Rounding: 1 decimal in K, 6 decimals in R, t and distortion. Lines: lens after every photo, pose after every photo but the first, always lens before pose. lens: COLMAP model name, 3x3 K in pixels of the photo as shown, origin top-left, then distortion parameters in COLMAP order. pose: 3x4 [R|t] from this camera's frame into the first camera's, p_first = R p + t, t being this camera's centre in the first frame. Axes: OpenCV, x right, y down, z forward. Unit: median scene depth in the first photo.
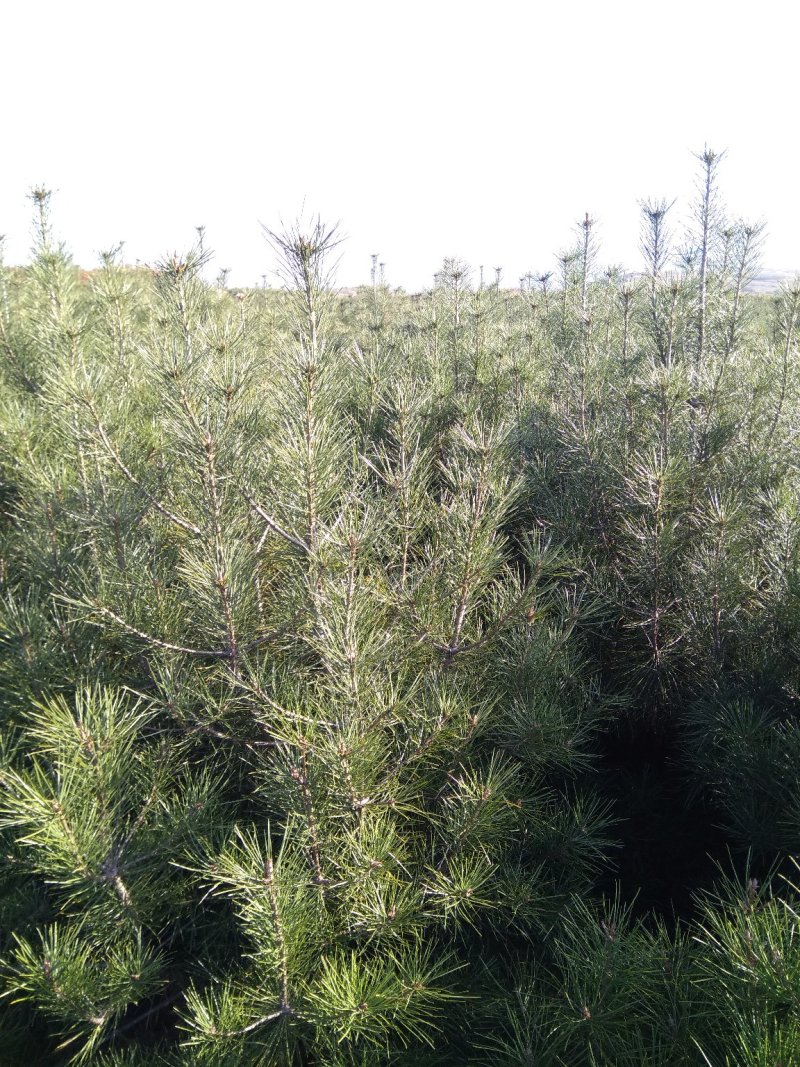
lens RADIAL K [[771.8, 0, 400.3], [0, 771.8, 533.3], [0, 0, 1]] dist [0.011903, -0.001128]
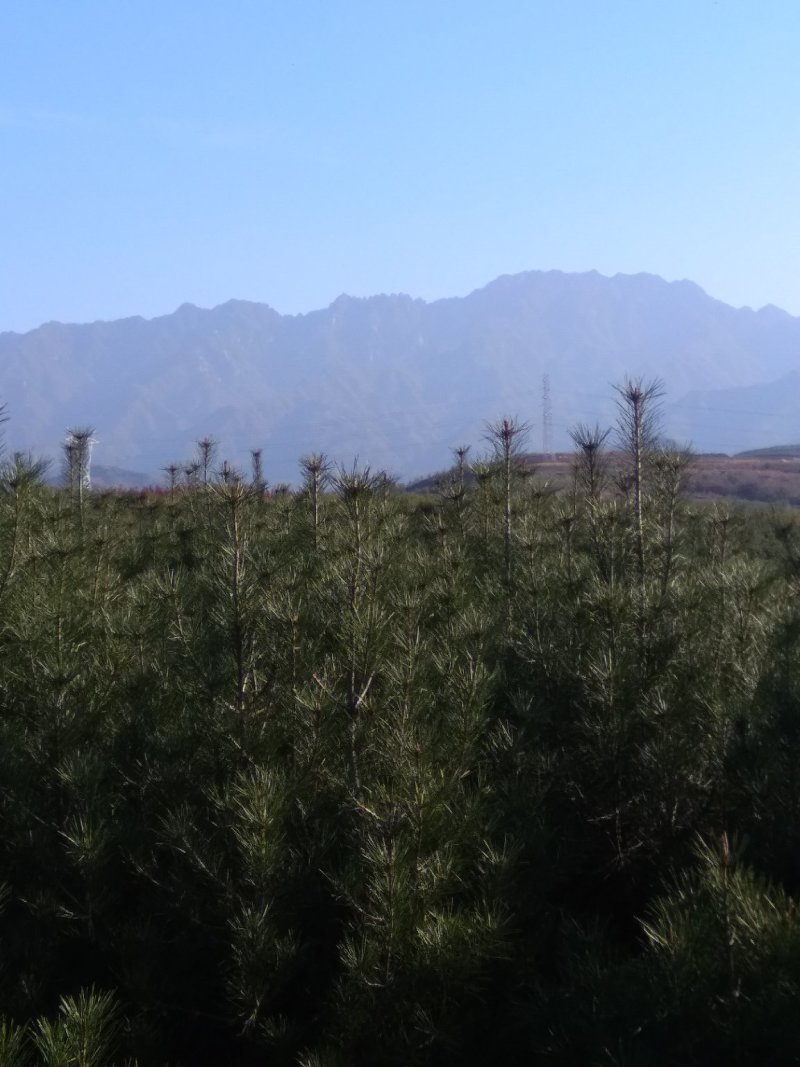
lens RADIAL K [[1066.3, 0, 399.8], [0, 1066.3, 533.4], [0, 0, 1]] dist [-0.016941, 0.000000]
pose [[0.992123, 0.015835, 0.124260, -0.130338], [0.019295, 0.960821, -0.276497, 0.118486], [-0.123770, 0.276716, 0.952947, -0.394630]]
